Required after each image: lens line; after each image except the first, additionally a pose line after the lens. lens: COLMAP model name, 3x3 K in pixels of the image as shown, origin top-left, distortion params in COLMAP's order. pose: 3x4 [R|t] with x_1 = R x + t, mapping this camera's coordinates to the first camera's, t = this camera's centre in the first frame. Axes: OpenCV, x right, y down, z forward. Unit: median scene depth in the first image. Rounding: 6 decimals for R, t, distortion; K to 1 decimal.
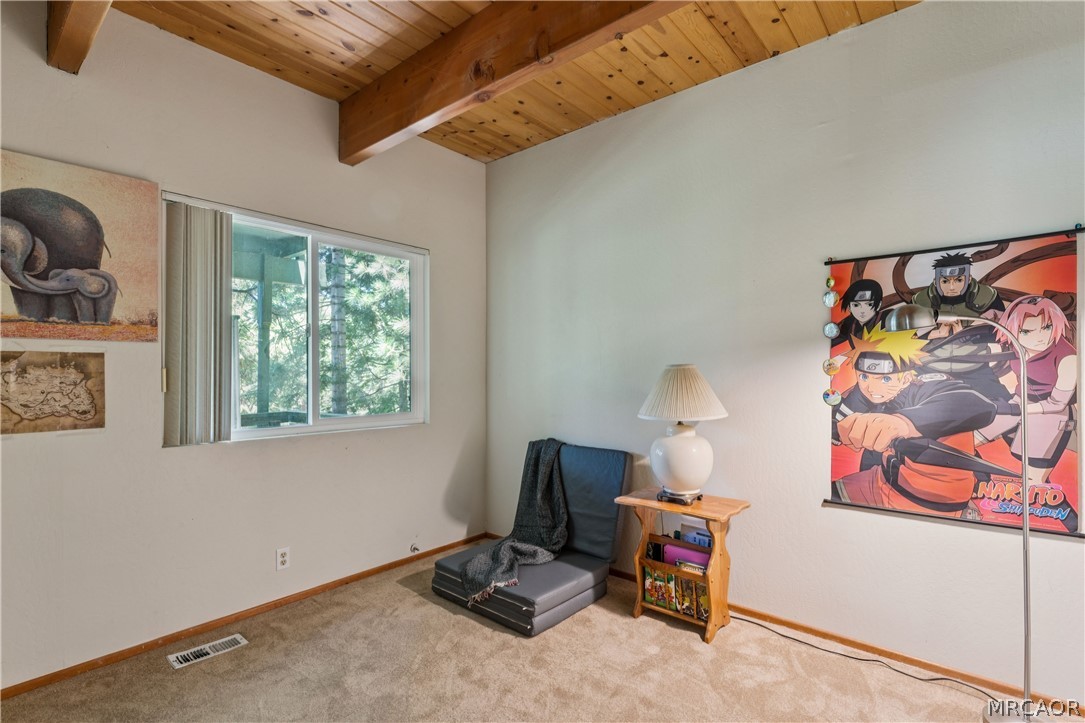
lens RADIAL K [[514.1, 0, 539.5], [0, 514.1, 366.3], [0, 0, 1]] dist [-0.001636, 0.000071]
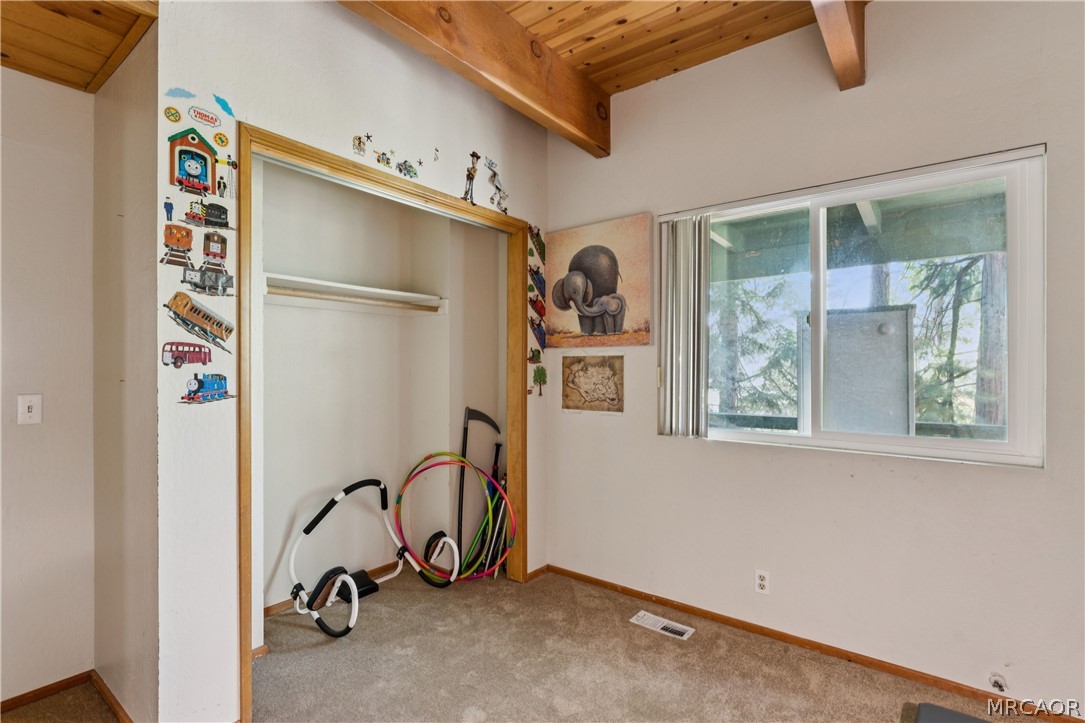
lens RADIAL K [[514.1, 0, 539.5], [0, 514.1, 366.3], [0, 0, 1]] dist [-0.001636, 0.000071]
pose [[0.054852, -0.005071, -0.998482, 0.465853], [0.002991, 0.999983, -0.004915, 0.007571], [0.998490, -0.002717, 0.054867, 0.726345]]
